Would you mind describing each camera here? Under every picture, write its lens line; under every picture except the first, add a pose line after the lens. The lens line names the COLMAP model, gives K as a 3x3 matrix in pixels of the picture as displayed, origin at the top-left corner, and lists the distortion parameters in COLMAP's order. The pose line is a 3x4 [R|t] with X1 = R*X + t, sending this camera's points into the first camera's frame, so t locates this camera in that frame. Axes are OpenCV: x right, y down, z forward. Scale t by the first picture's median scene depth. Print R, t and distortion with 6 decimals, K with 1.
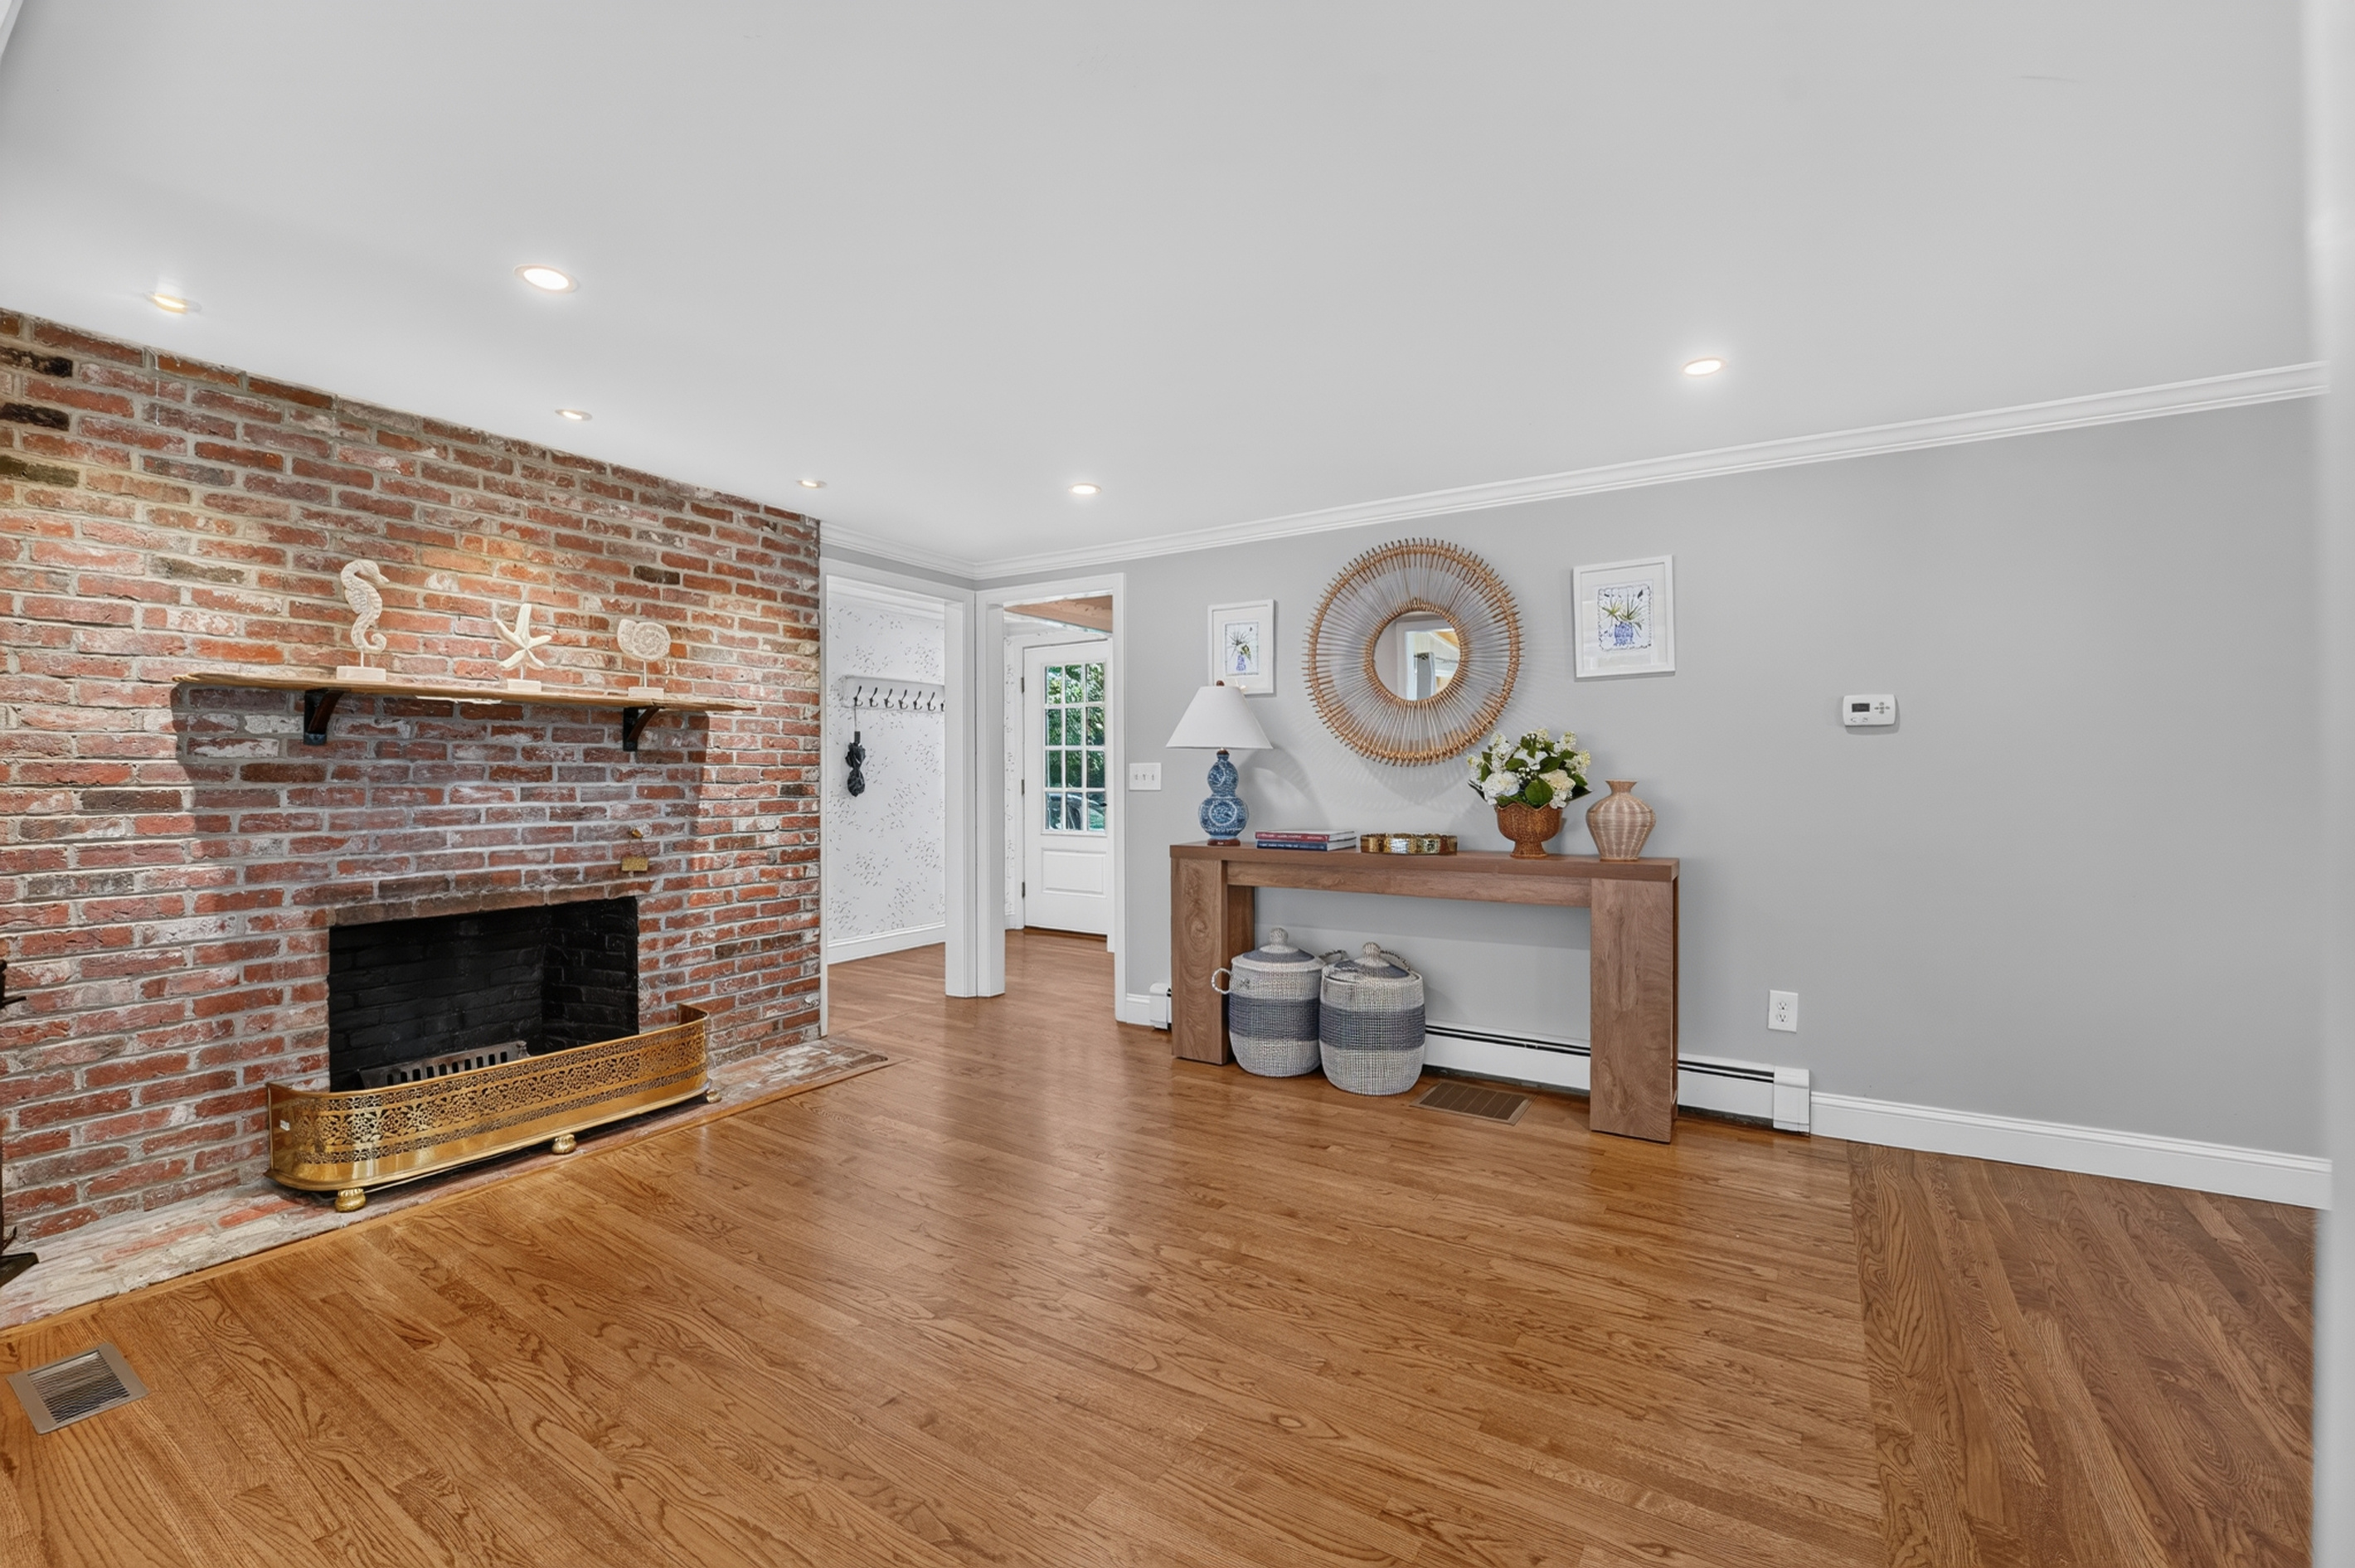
lens RADIAL K [[953.6, 0, 1162.8], [0, 953.6, 774.5], [0, 0, 1]] dist [-0.020526, 0.000215]
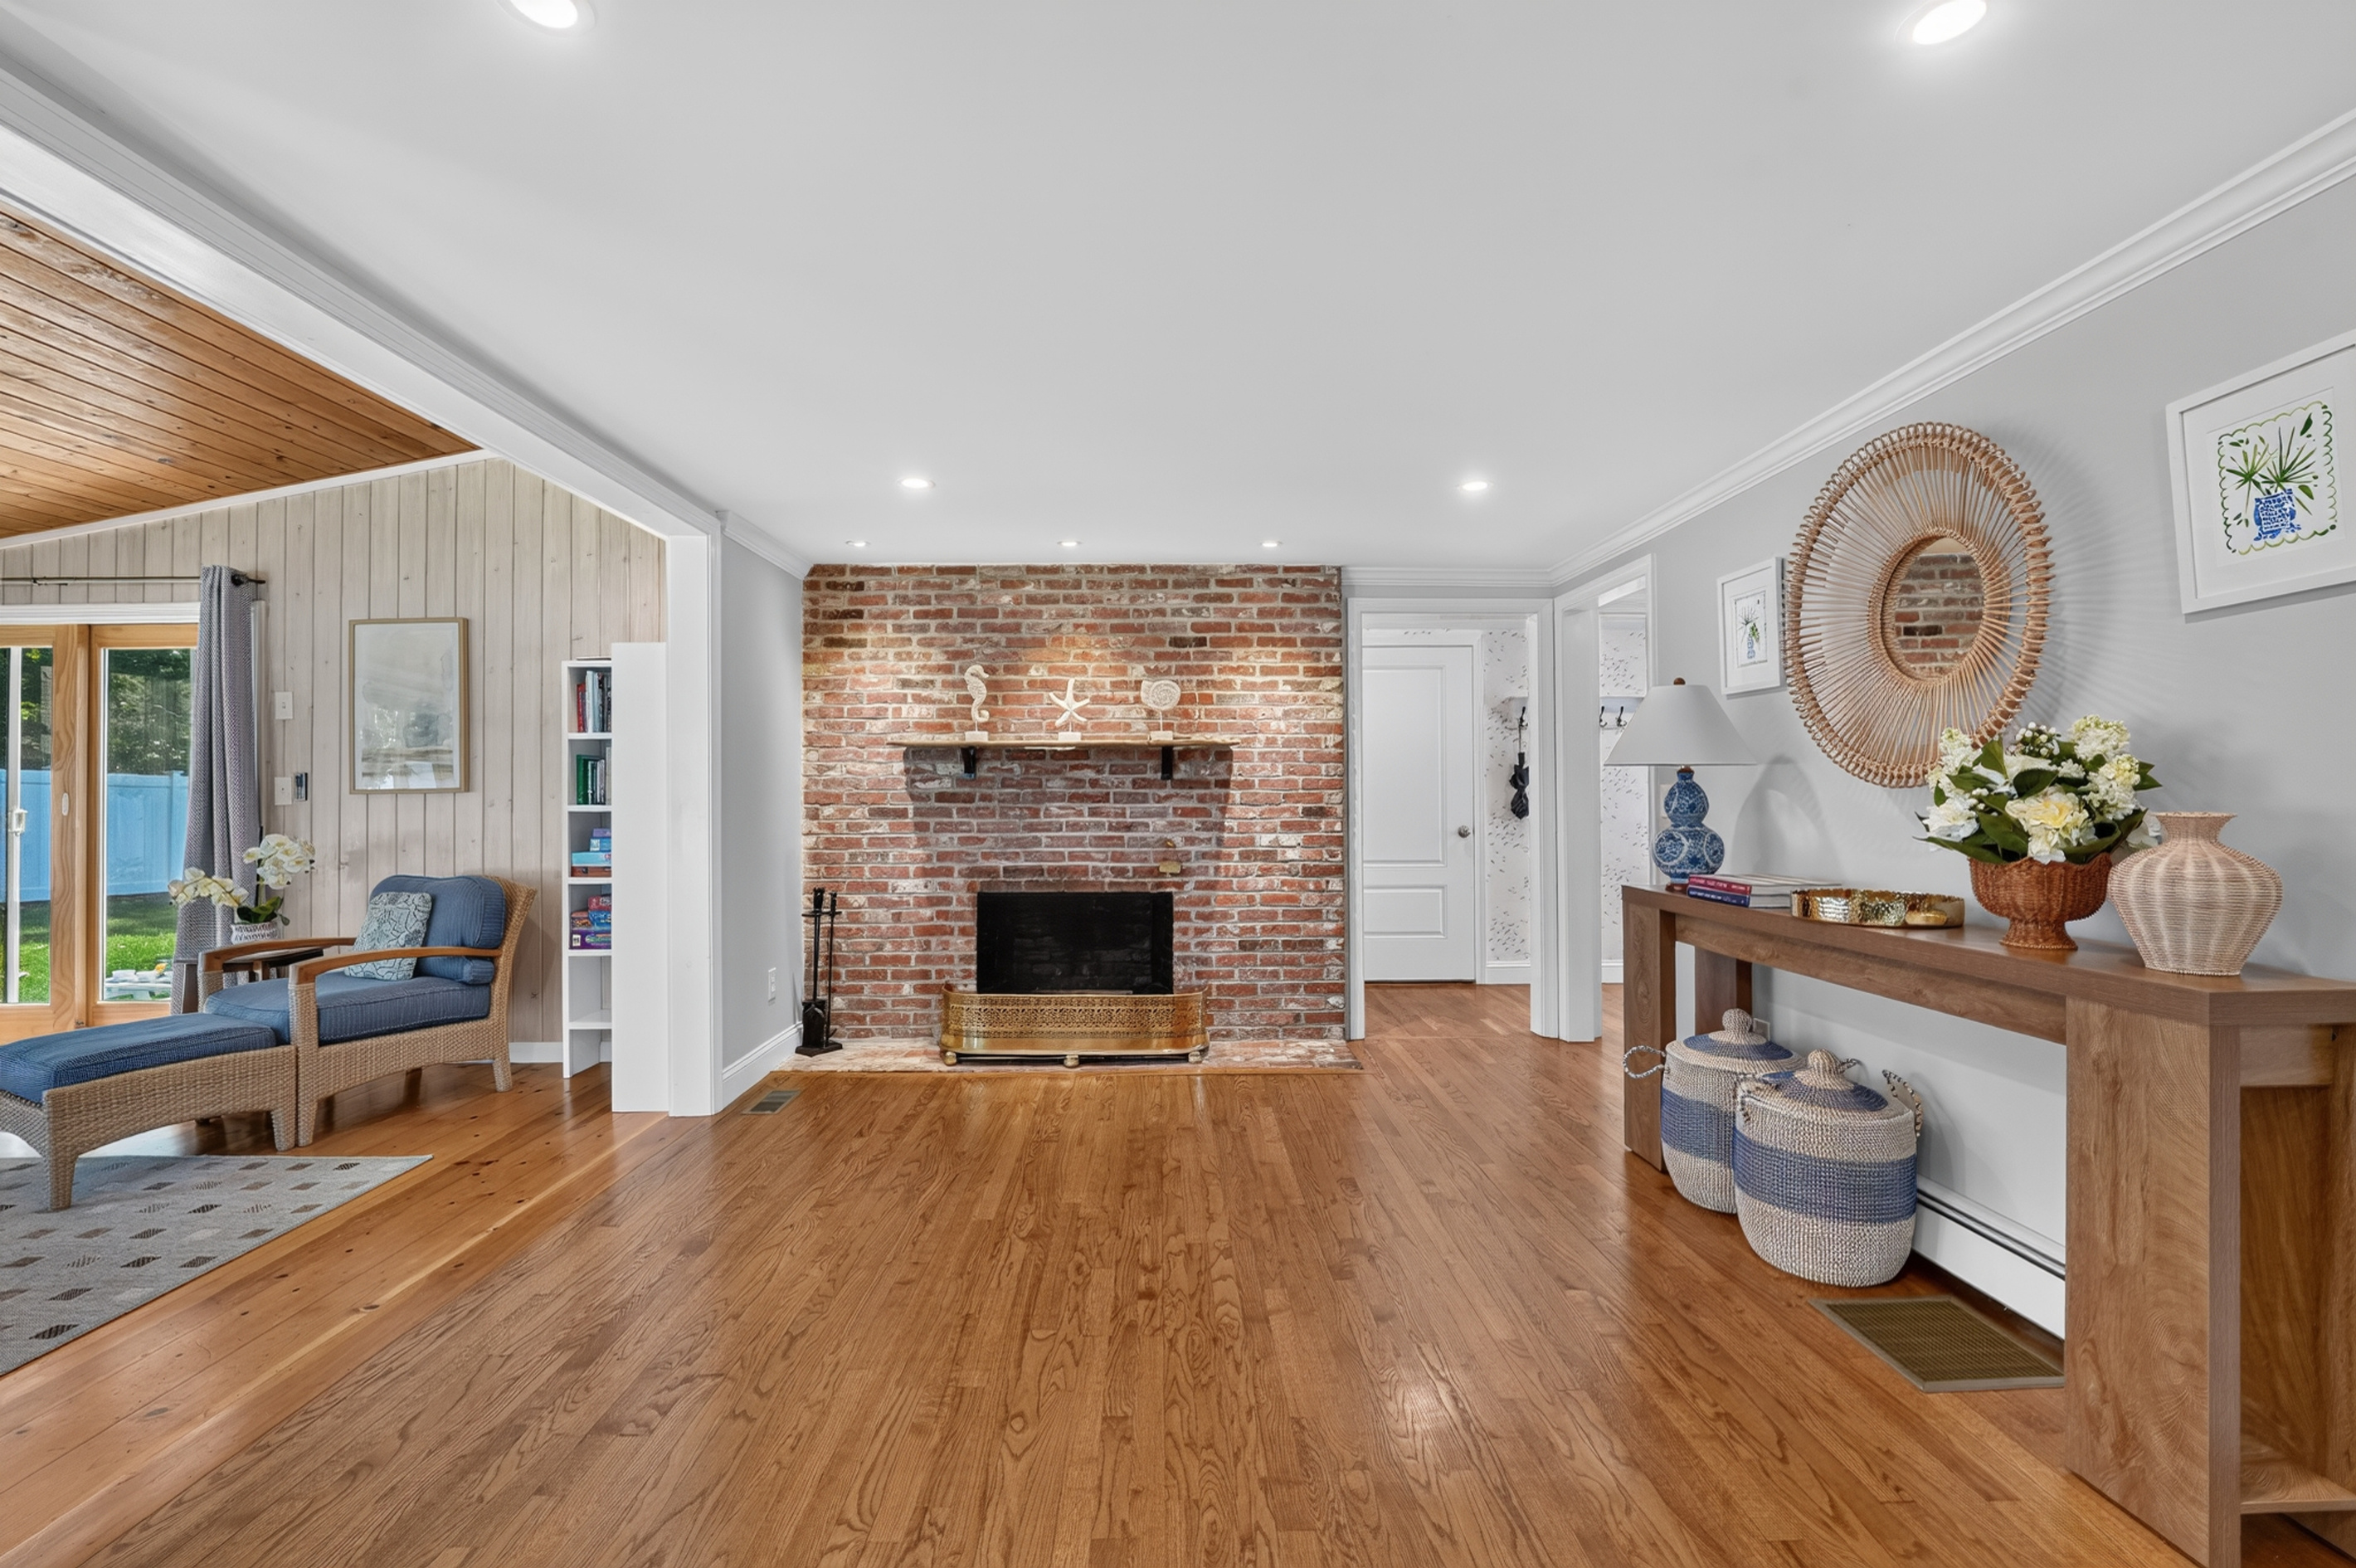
lens RADIAL K [[951.8, 0, 1178.0], [0, 951.8, 784.0], [0, 0, 1]] dist [-0.017740, 0.000169]
pose [[0.585685, -0.010007, -0.810477, 0.535026], [0.001278, 0.999934, -0.011422, -0.004455], [0.810538, 0.005654, 0.585659, 0.259767]]
